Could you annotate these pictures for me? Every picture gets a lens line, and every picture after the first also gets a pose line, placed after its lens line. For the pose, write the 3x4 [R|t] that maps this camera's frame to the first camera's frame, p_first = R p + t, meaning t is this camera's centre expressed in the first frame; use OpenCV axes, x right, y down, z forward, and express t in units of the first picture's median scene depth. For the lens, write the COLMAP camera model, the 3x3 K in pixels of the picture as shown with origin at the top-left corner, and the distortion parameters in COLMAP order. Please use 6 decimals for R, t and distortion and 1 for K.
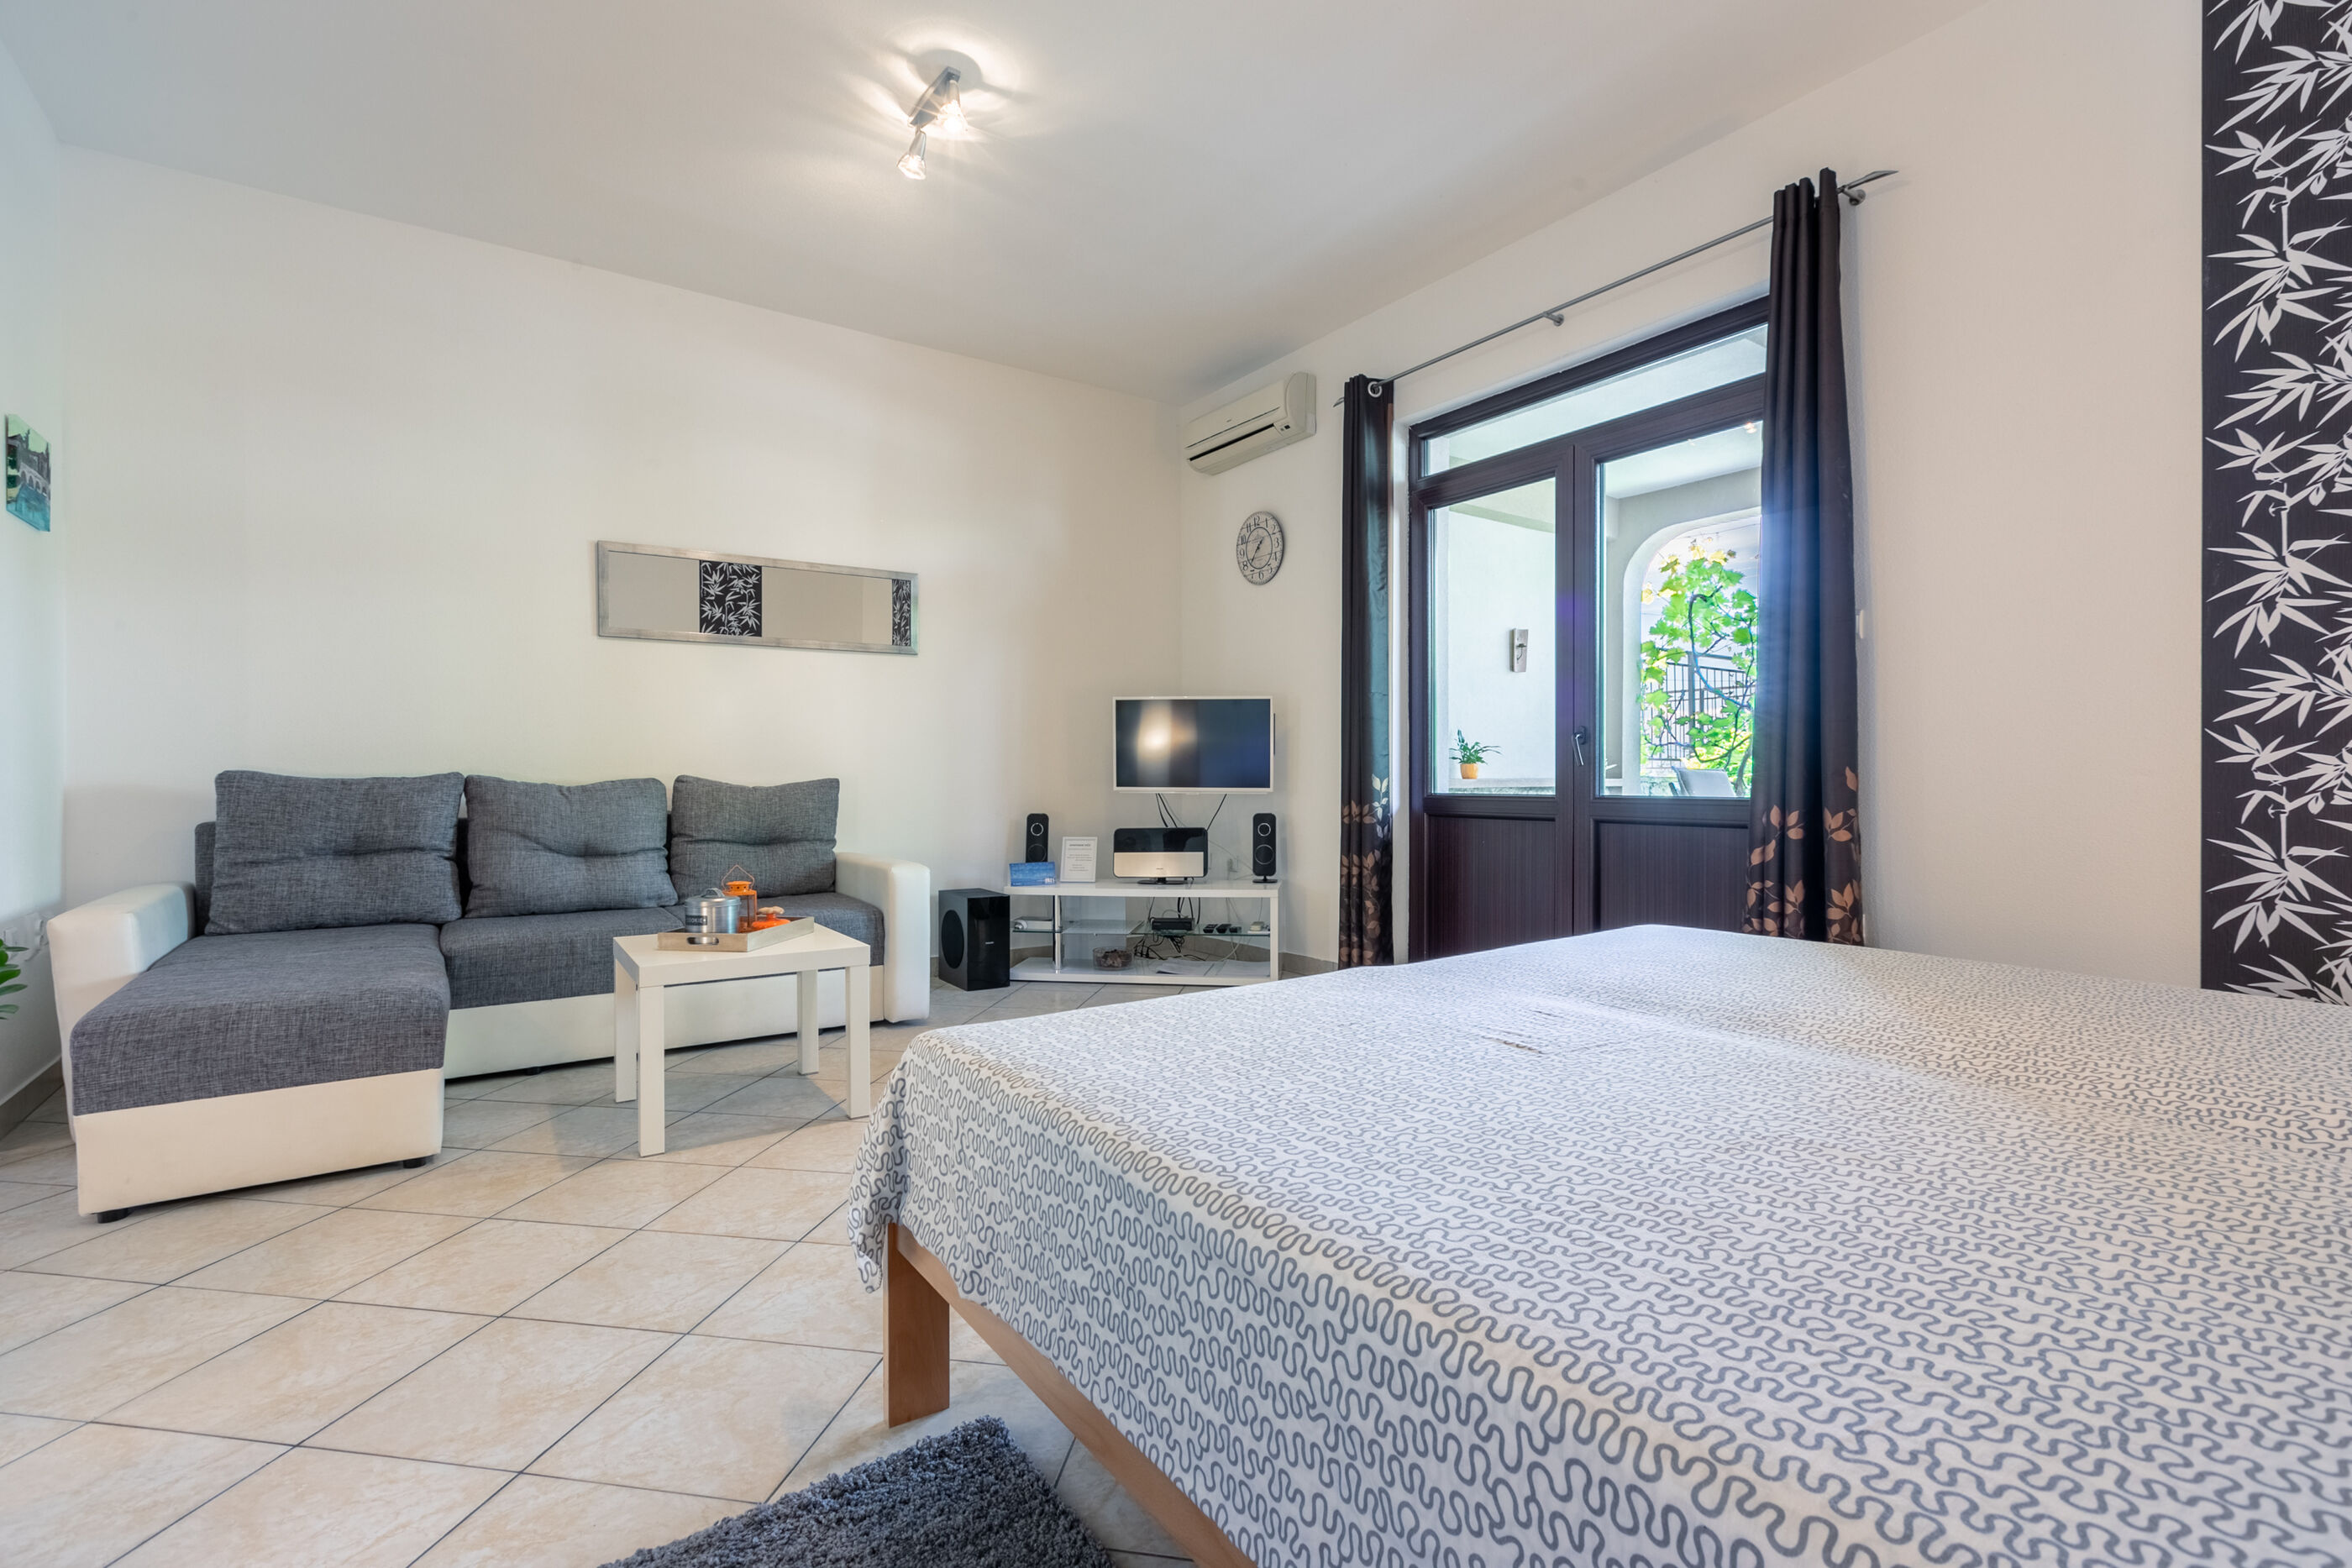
lens RADIAL K [[1012.4, 0, 1176.0], [0, 1012.4, 784.0], [0, 0, 1]] dist [-0.021929, -0.008207]
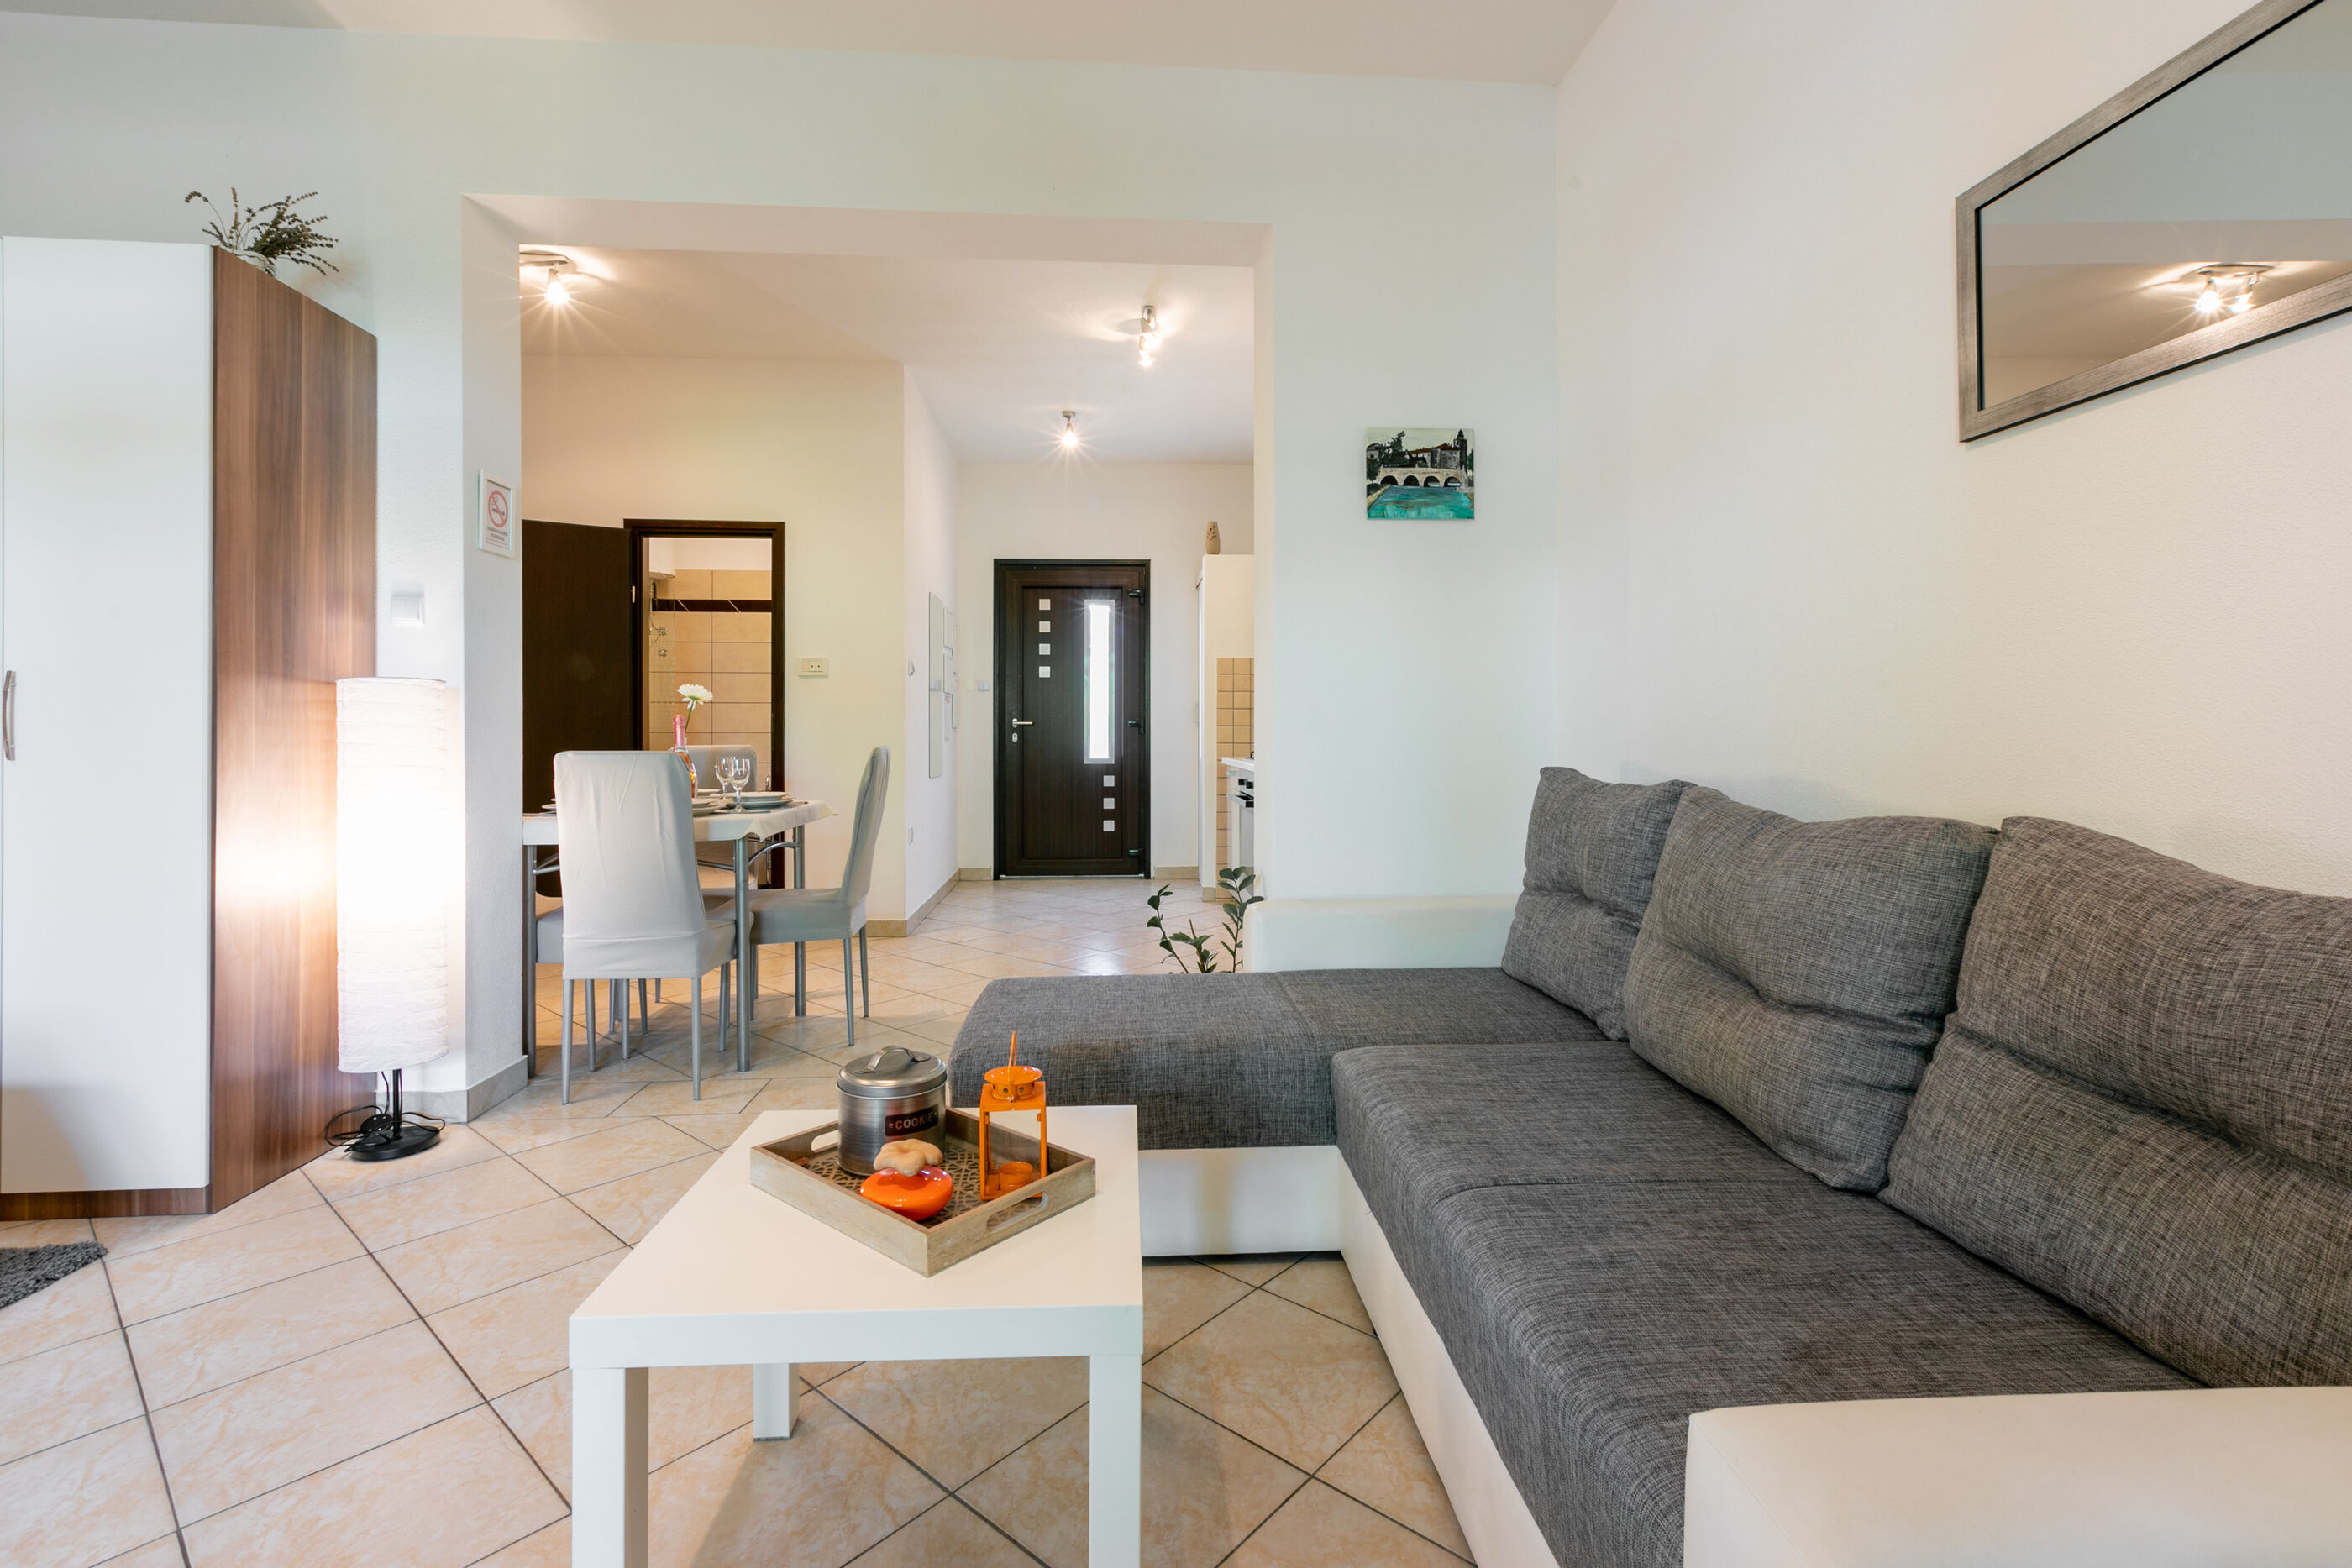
lens RADIAL K [[1055.1, 0, 1168.8], [0, 1055.1, 739.4], [0, 0, 1]] dist [-0.002919, -0.000465]
pose [[-0.504147, 0.010132, -0.863558, -0.072556], [-0.003784, 0.999896, 0.013940, -0.038779], [0.863609, 0.010295, -0.504057, 0.987159]]
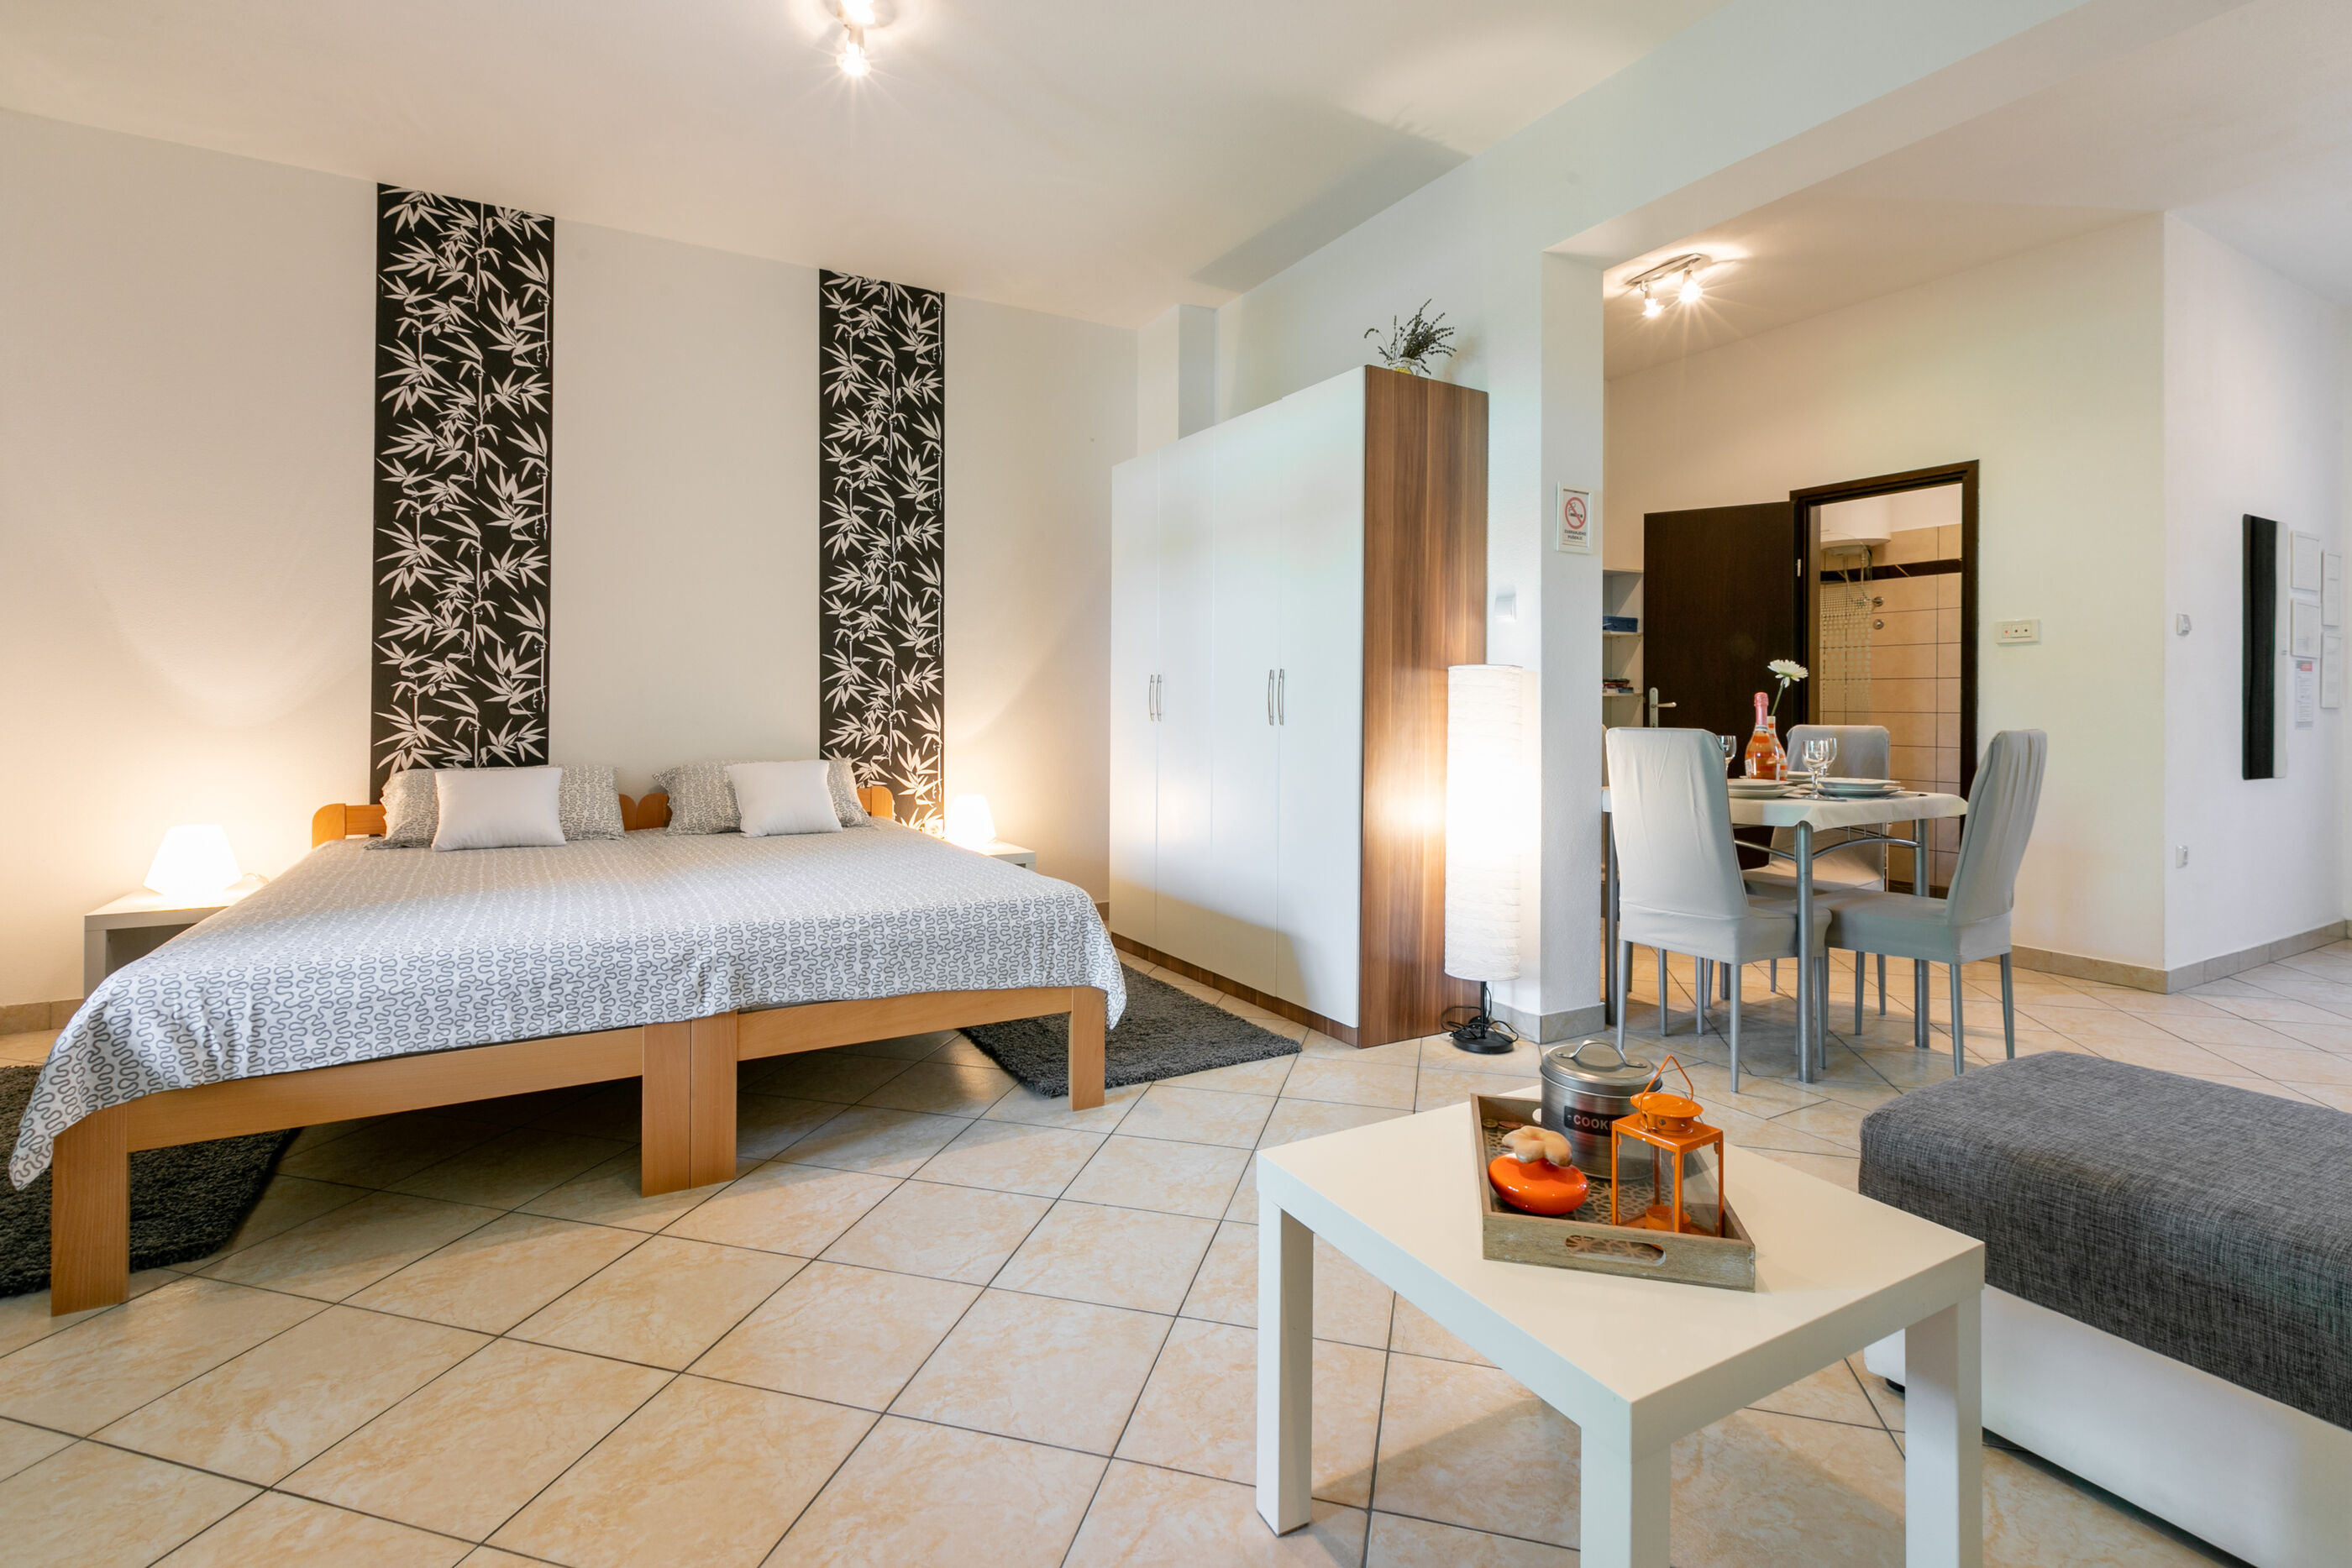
lens RADIAL K [[1054.5, 0, 1157.5], [0, 1054.5, 709.5], [0, 0, 1]] dist [-0.003236, -0.000356]
pose [[-0.996531, -0.001702, 0.083208, -0.218694], [-0.001010, 0.999965, 0.008365, -0.038419], [-0.083219, 0.008252, -0.996497, 1.075537]]
